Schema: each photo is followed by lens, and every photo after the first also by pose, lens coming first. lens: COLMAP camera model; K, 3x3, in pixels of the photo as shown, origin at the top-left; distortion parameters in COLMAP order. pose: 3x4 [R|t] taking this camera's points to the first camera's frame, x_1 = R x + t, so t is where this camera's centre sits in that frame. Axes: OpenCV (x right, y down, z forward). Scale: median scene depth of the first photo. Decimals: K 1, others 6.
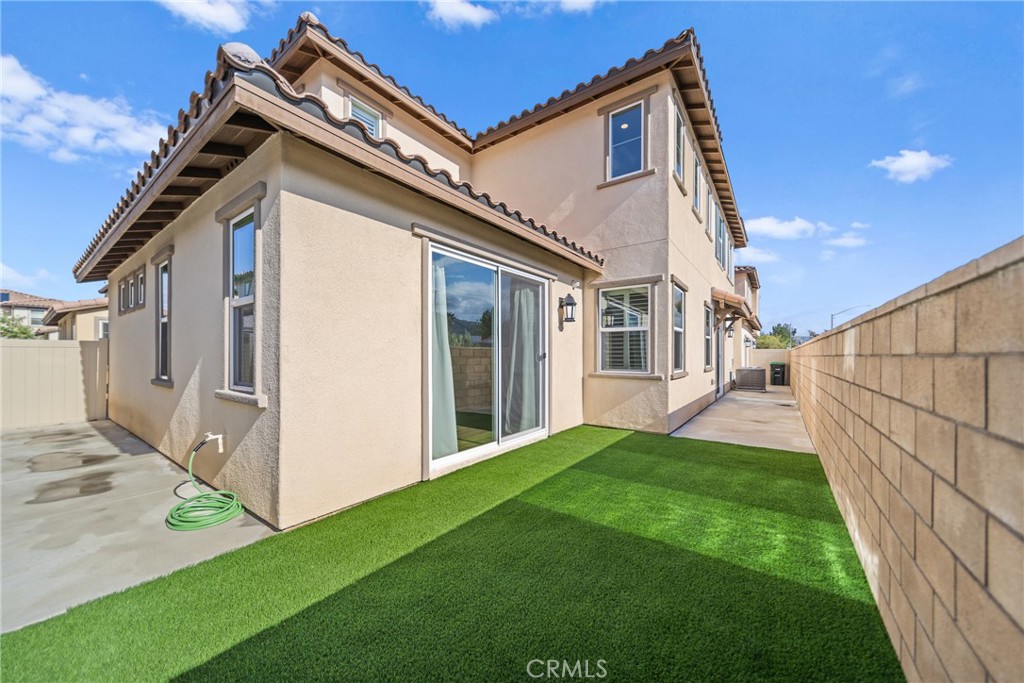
lens RADIAL K [[364.6, 0, 515.2], [0, 364.6, 356.5], [0, 0, 1]] dist [-0.001914, -0.000186]
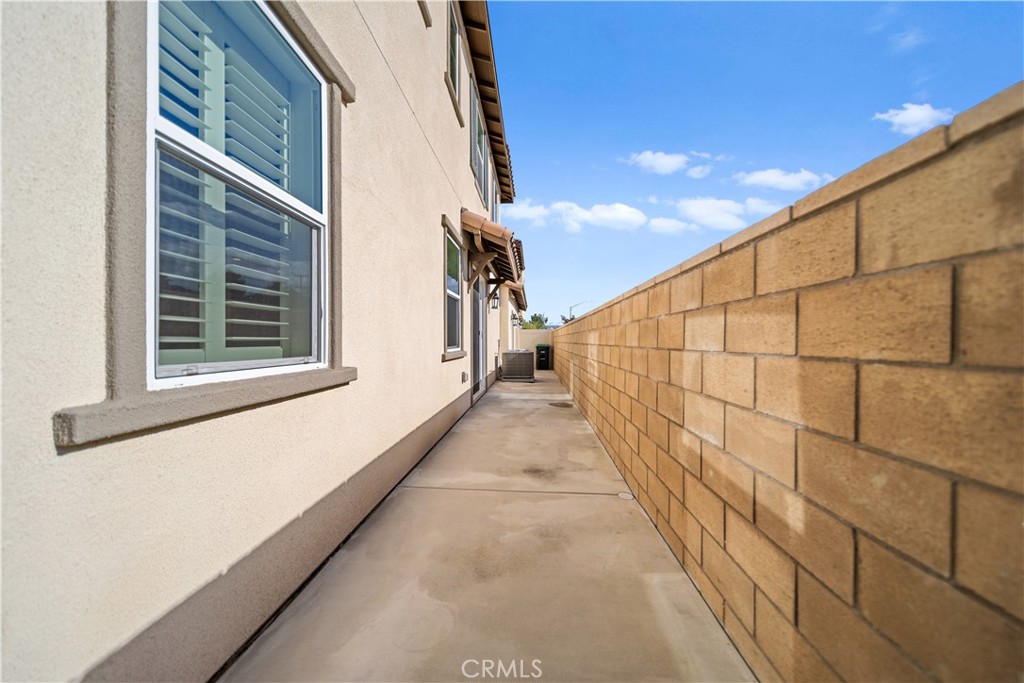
lens RADIAL K [[364.6, 0, 510.6], [0, 364.6, 340.6], [0, 0, 1]] dist [-0.001914, -0.000186]
pose [[0.847051, 0.001543, 0.531509, 0.306538], [-0.001015, 0.999999, -0.001286, 0.014241], [-0.531510, 0.000550, 0.847052, 0.489471]]
